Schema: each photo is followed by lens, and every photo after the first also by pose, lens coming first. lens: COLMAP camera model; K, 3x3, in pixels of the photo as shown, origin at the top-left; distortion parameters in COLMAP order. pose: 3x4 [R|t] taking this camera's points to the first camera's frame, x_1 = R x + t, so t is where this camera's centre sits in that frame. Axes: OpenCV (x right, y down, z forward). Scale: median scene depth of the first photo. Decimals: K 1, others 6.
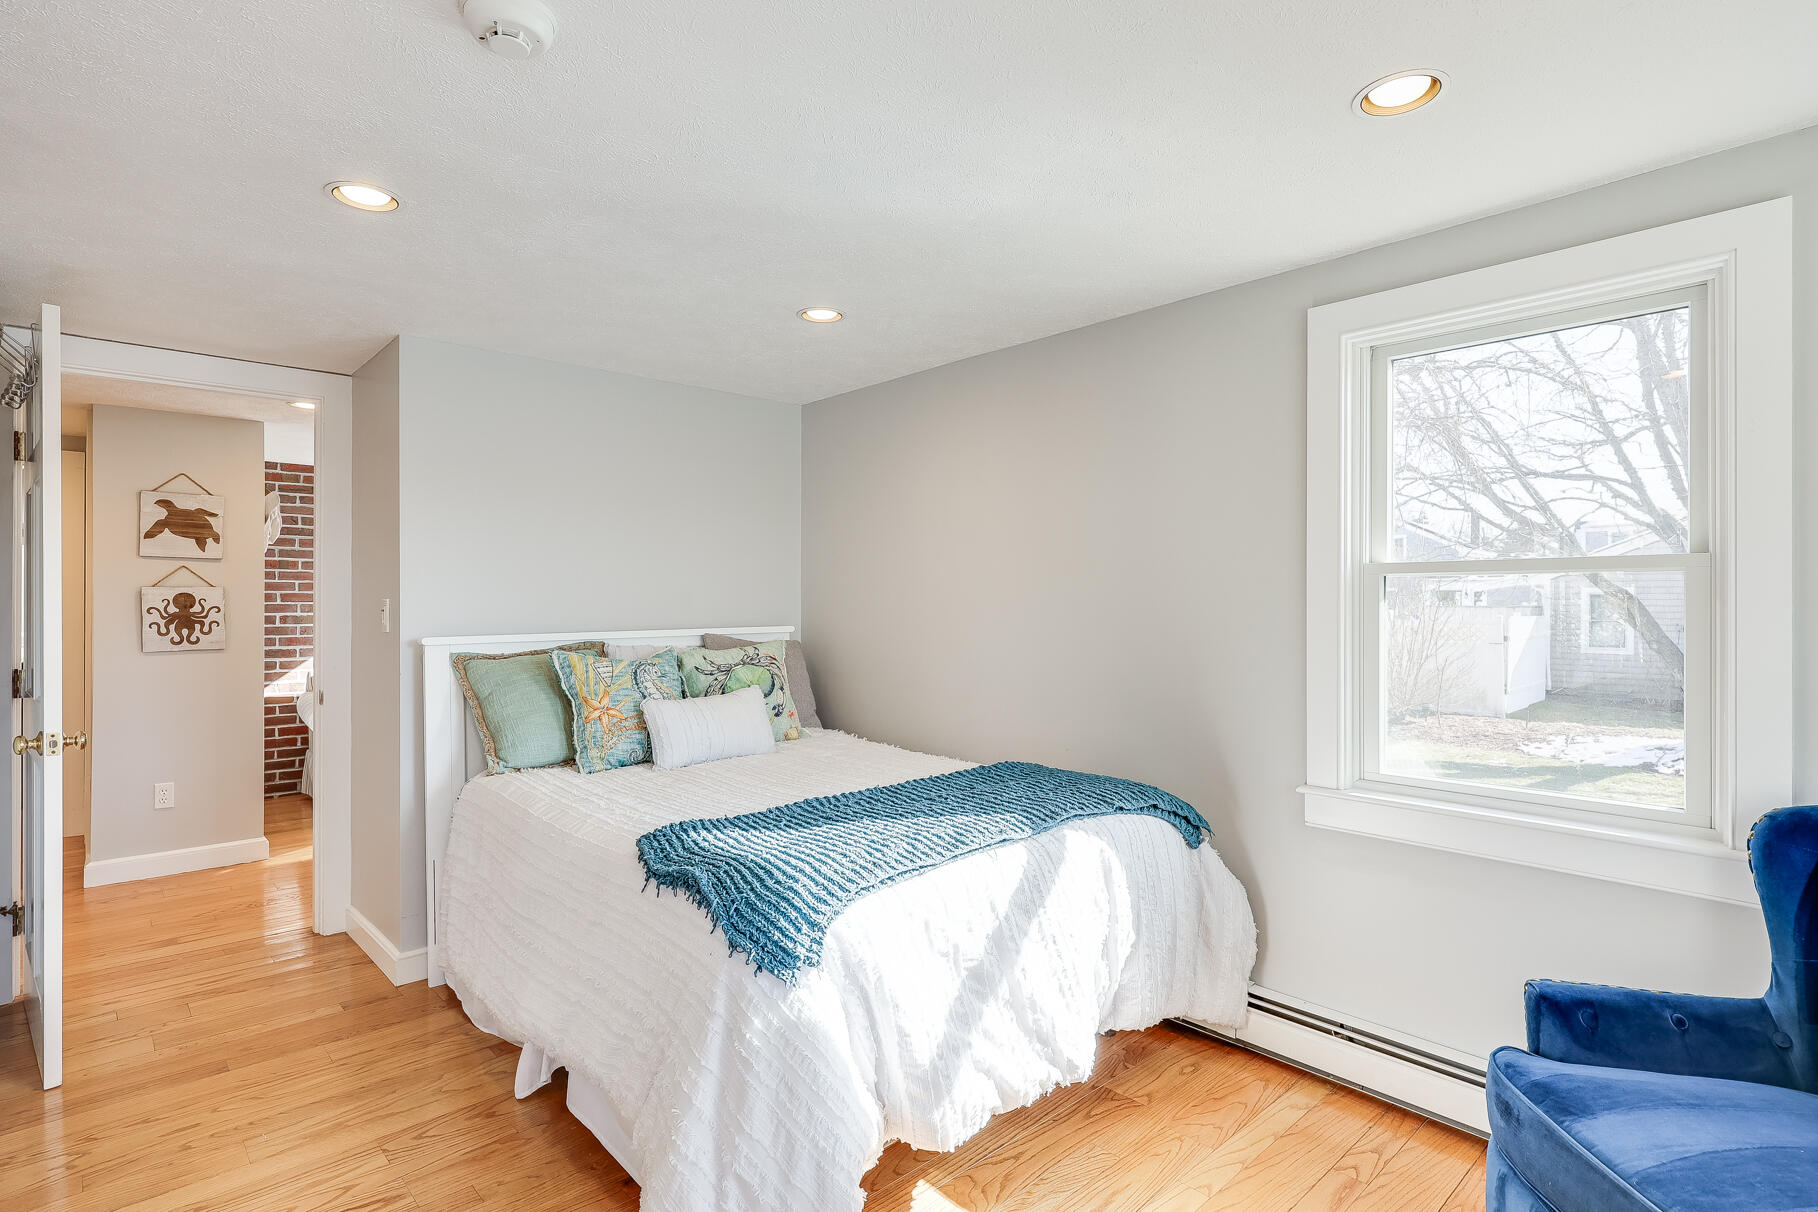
lens RADIAL K [[898.0, 0, 912.8], [0, 898.0, 589.3], [0, 0, 1]] dist [0.000788, -0.000852]
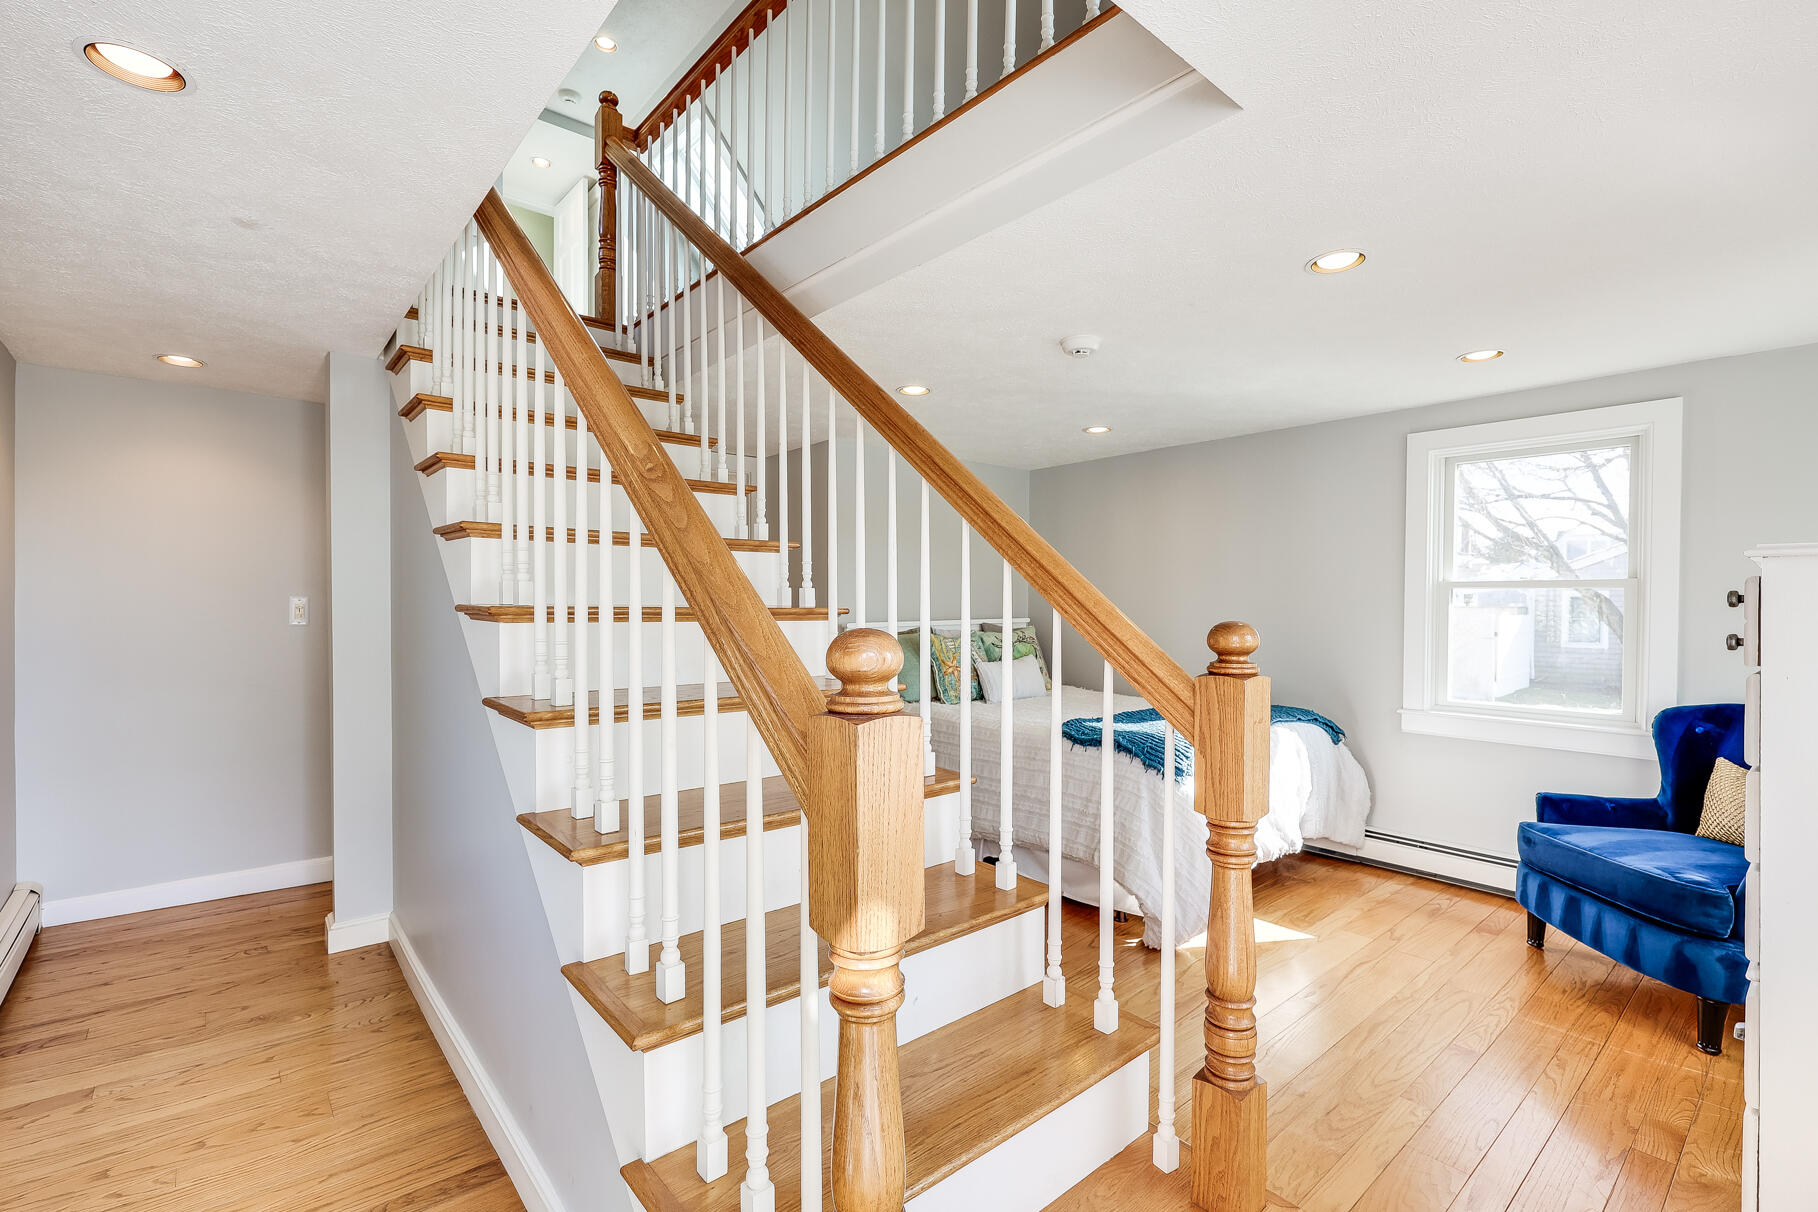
lens RADIAL K [[812.3, 0, 909.0], [0, 812.3, 606.0], [0, 0, 1]] dist [-0.000071, 0.000233]
pose [[0.999322, 0.002903, -0.036714, -0.459808], [-0.002187, 0.999807, 0.019533, -0.009957], [0.036763, -0.019439, 0.999135, -0.603943]]
